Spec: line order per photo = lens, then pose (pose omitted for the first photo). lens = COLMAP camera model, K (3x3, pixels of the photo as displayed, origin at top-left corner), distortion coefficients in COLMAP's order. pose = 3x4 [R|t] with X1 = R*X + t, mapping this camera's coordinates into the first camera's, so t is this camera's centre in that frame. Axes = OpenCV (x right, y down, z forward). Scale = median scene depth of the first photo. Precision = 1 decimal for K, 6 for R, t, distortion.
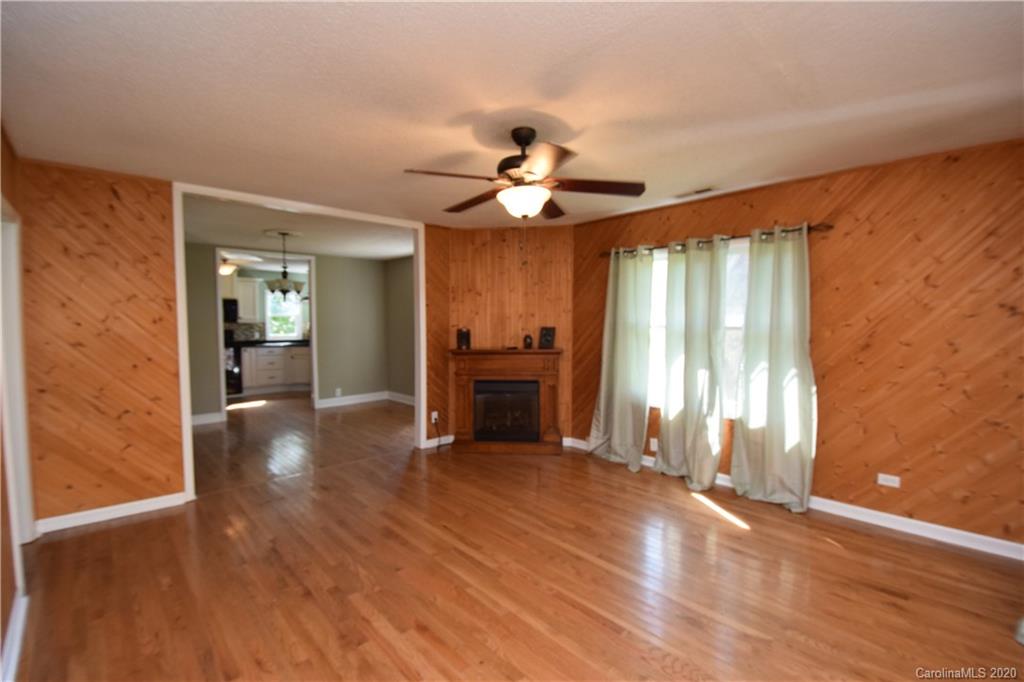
lens RADIAL K [[447.4, 0, 520.3], [0, 447.4, 340.5], [0, 0, 1]] dist [0.000681, -0.012968]
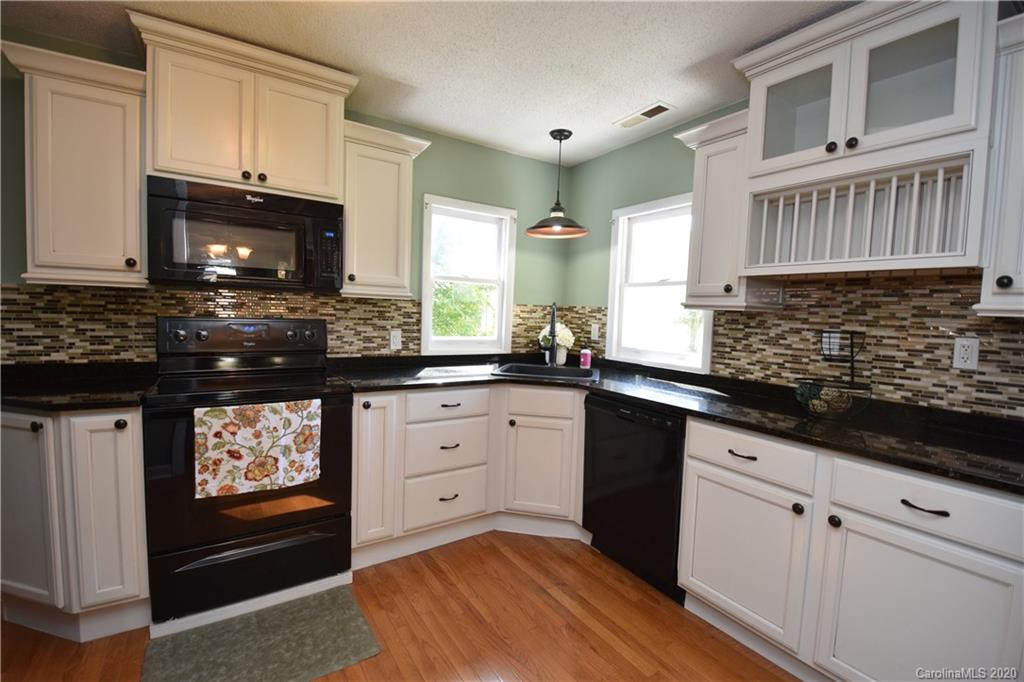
lens RADIAL K [[447.4, 0, 515.3], [0, 447.4, 343.1], [0, 0, 1]] dist [0.000681, -0.012968]
pose [[0.981716, 0.043408, -0.185337, -0.565059], [-0.038112, 0.998759, 0.032047, -0.027774], [0.186498, -0.024398, 0.982152, 0.890412]]
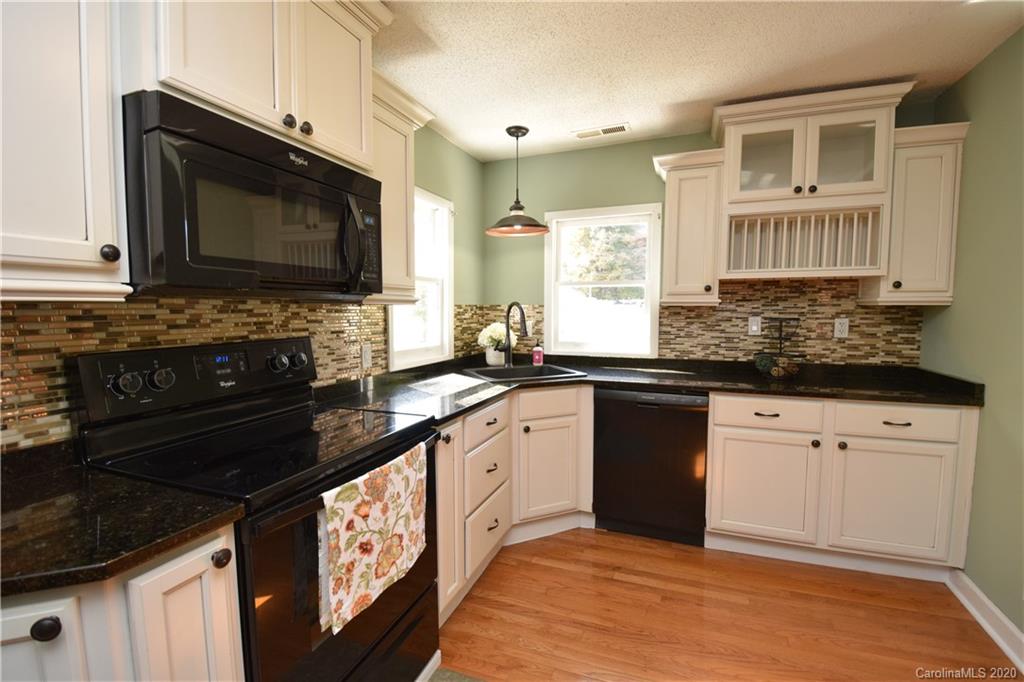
lens RADIAL K [[447.4, 0, 511.0], [0, 447.4, 343.2], [0, 0, 1]] dist [0.000681, -0.012968]
pose [[0.910192, -0.039283, 0.412319, -0.776789], [0.023930, 0.998817, 0.042337, -0.033419], [-0.413494, -0.028668, 0.910055, 0.932299]]
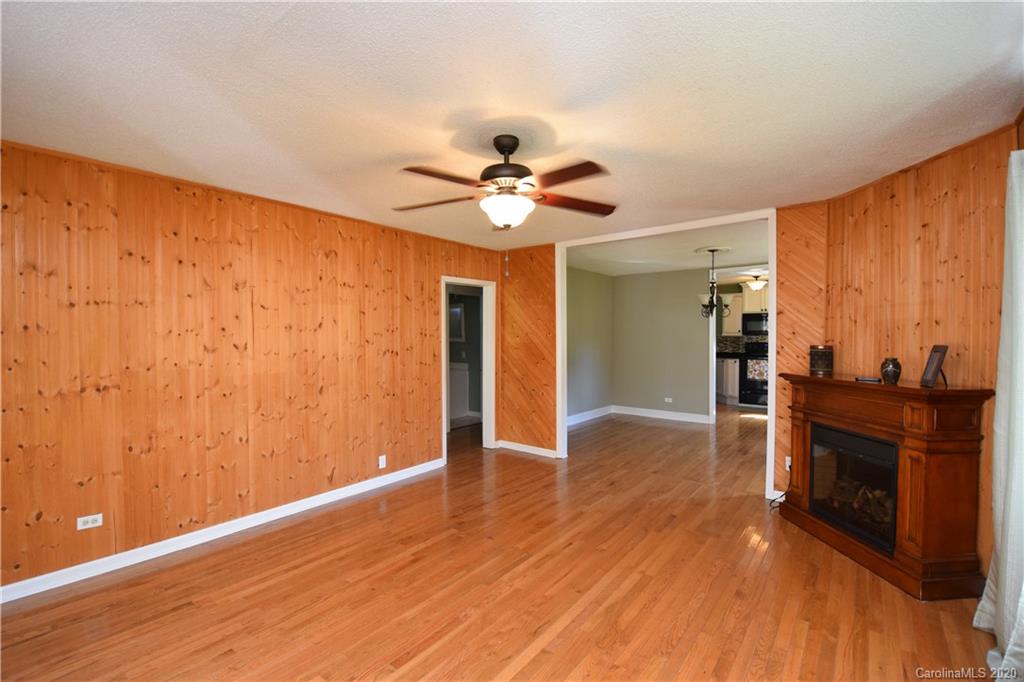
lens RADIAL K [[447.4, 0, 514.2], [0, 447.4, 344.7], [0, 0, 1]] dist [0.000681, -0.012968]
pose [[0.148566, 0.020729, -0.988685, 0.315731], [-0.040369, 0.999074, 0.014881, -0.012525], [0.988078, 0.037701, 0.149265, 0.290965]]
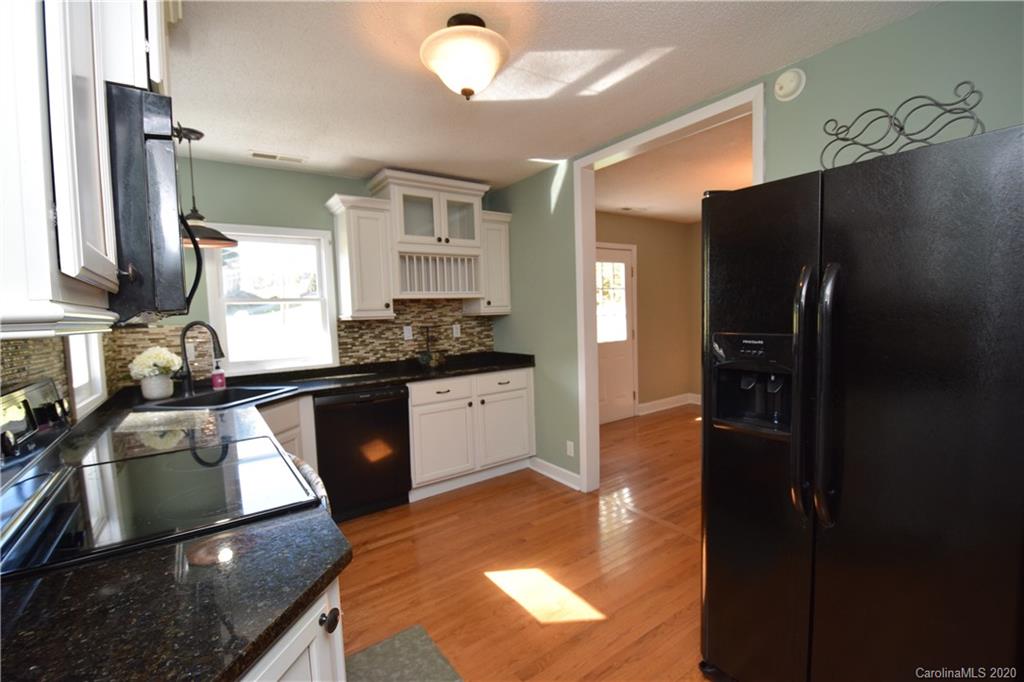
lens RADIAL K [[447.4, 0, 514.4], [0, 447.4, 344.8], [0, 0, 1]] dist [0.000681, -0.012968]
pose [[0.157908, -0.079656, 0.984236, -0.919136], [0.079006, 0.994565, 0.067816, -0.038624], [-0.984288, 0.067052, 0.163343, 0.991256]]
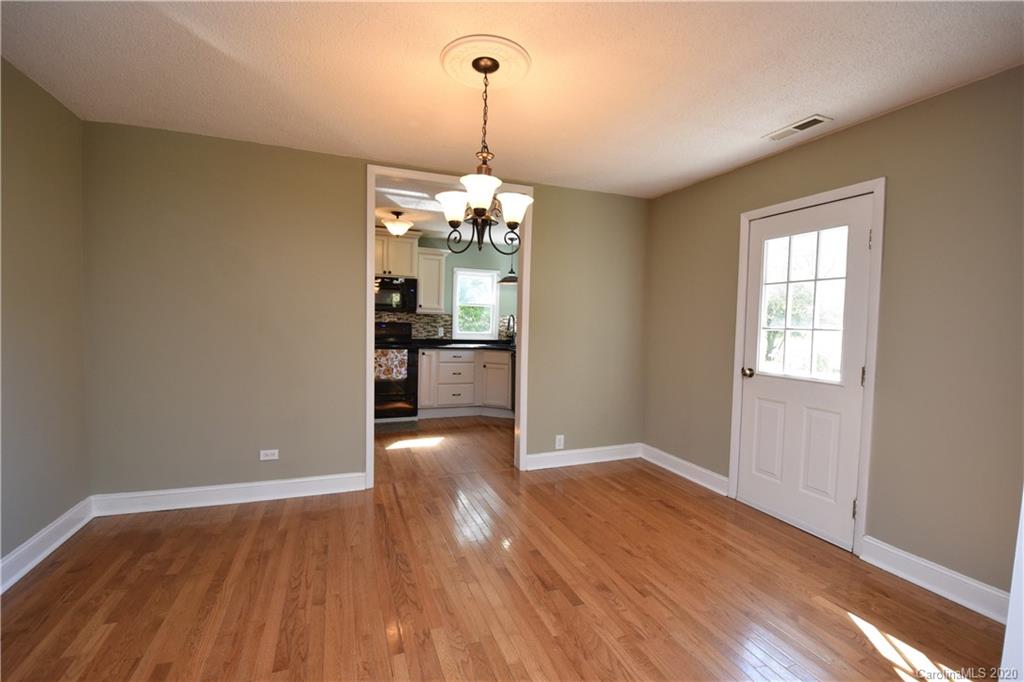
lens RADIAL K [[447.4, 0, 514.5], [0, 447.4, 343.3], [0, 0, 1]] dist [0.000681, -0.012968]
pose [[0.920414, 0.040837, -0.388806, -0.259673], [-0.039800, 0.999150, 0.010726, -0.007242], [0.388913, 0.005602, 0.921257, 0.494261]]
